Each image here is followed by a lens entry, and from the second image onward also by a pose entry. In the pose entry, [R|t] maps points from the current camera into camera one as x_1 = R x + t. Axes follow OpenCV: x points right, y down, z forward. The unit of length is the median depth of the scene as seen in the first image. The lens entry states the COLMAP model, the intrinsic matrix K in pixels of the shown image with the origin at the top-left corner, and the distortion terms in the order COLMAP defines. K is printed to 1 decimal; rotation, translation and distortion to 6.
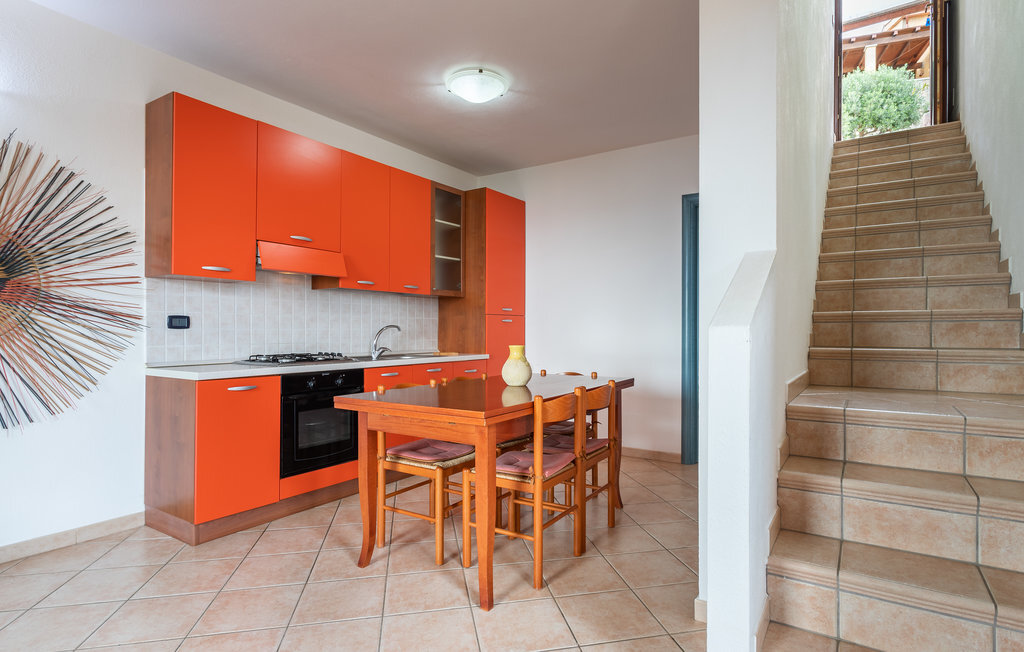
lens RADIAL K [[534.6, 0, 511.4], [0, 534.6, 328.9], [0, 0, 1]] dist [-0.001444, -0.000223]
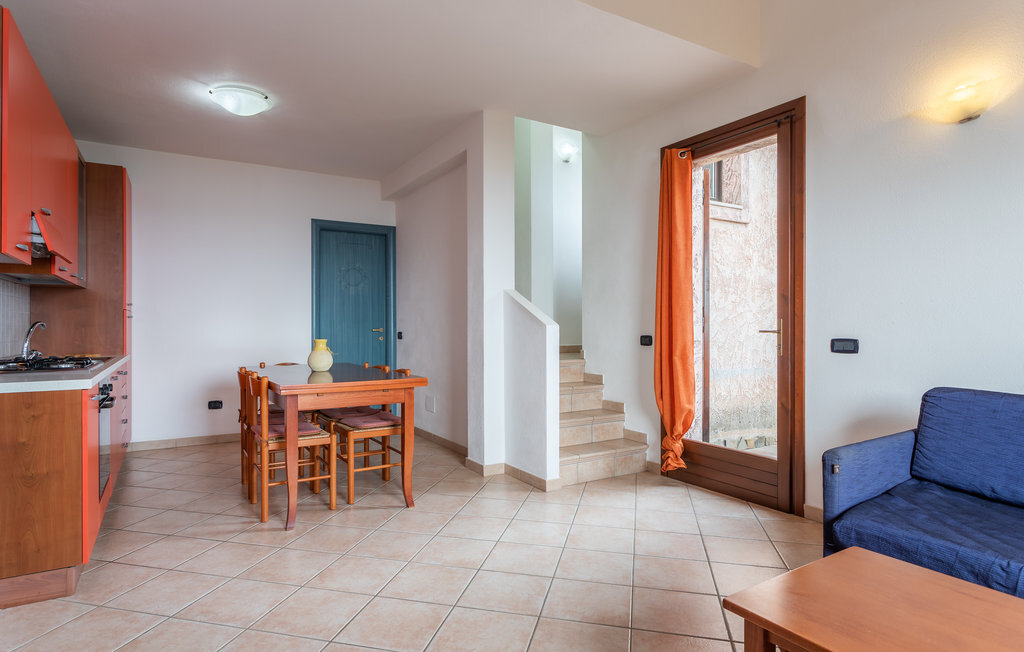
lens RADIAL K [[549.2, 0, 511.9], [0, 549.2, 326.7], [0, 0, 1]] dist [0.004775, 0.001396]
pose [[0.427216, 0.000223, 0.904150, -0.892775], [-0.000152, 1.000000, -0.000175, 0.001223], [-0.904150, -0.000062, 0.427216, 0.033773]]
